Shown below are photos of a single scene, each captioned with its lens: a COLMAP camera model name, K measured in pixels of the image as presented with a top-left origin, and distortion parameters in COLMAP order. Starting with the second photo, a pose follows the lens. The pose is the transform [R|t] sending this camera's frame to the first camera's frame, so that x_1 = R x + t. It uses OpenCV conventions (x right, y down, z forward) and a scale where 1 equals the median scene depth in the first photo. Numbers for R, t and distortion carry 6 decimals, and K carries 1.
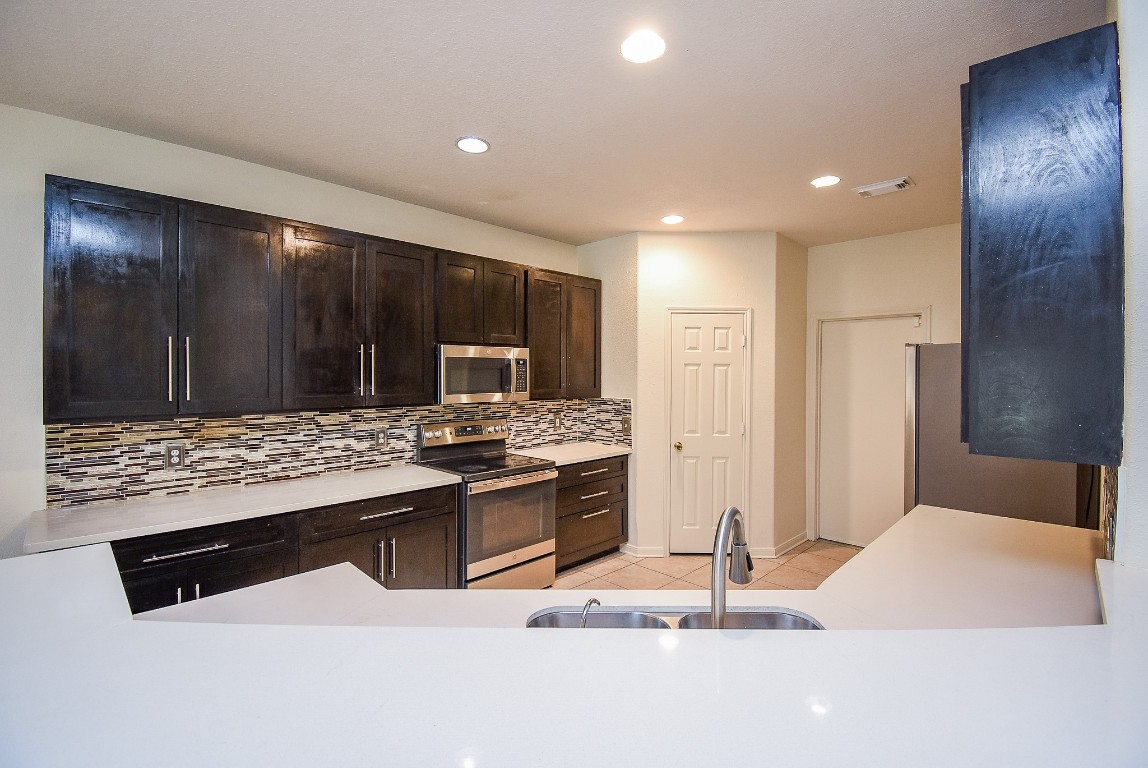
lens RADIAL K [[496.5, 0, 571.6], [0, 496.5, 367.6], [0, 0, 1]] dist [0.000331, -0.021631]
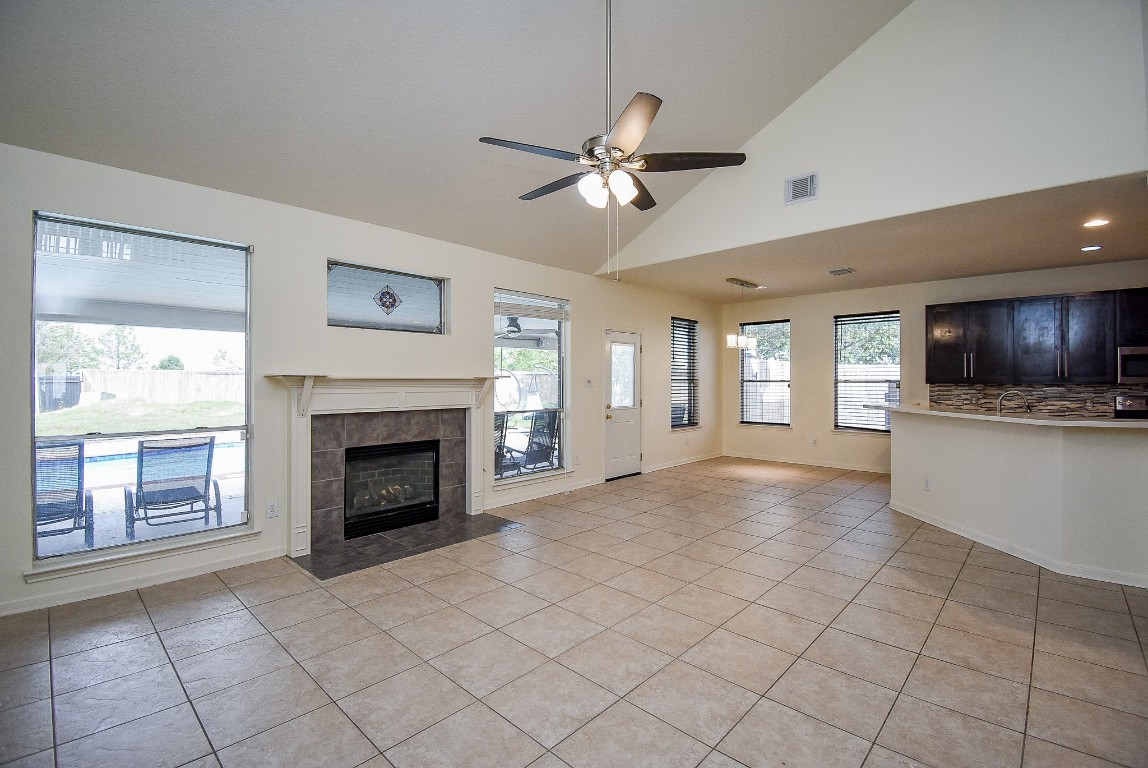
lens RADIAL K [[508.3, 0, 575.0], [0, 508.3, 377.4], [0, 0, 1]] dist [0.001592, -0.000849]
pose [[0.042704, -0.011269, -0.999024, 1.425025], [0.002787, 0.999934, -0.011160, 0.070053], [0.999084, -0.002307, 0.042733, -0.964183]]
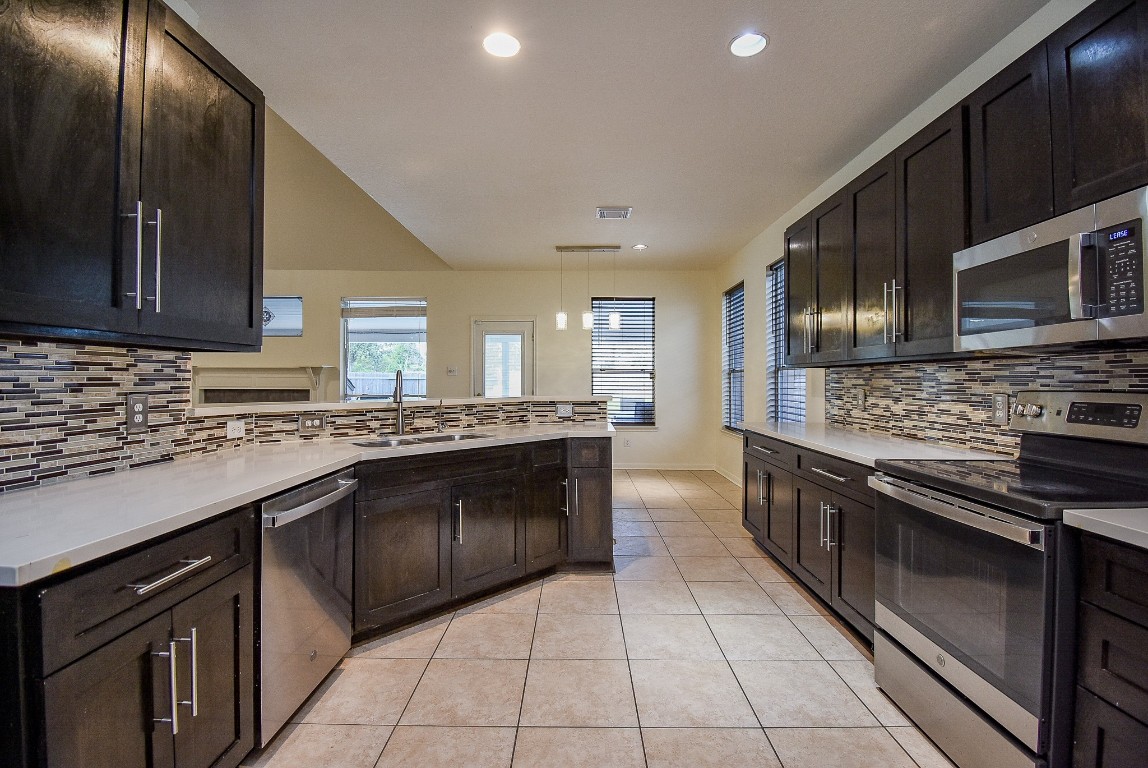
lens RADIAL K [[501.3, 0, 571.9], [0, 501.3, 379.0], [0, 0, 1]] dist [0.002946, -0.000201]
pose [[-0.706572, -0.011429, -0.707549, 0.508711], [-0.005664, 0.999929, -0.010496, 0.119093], [0.707618, -0.003409, -0.706587, 1.127737]]
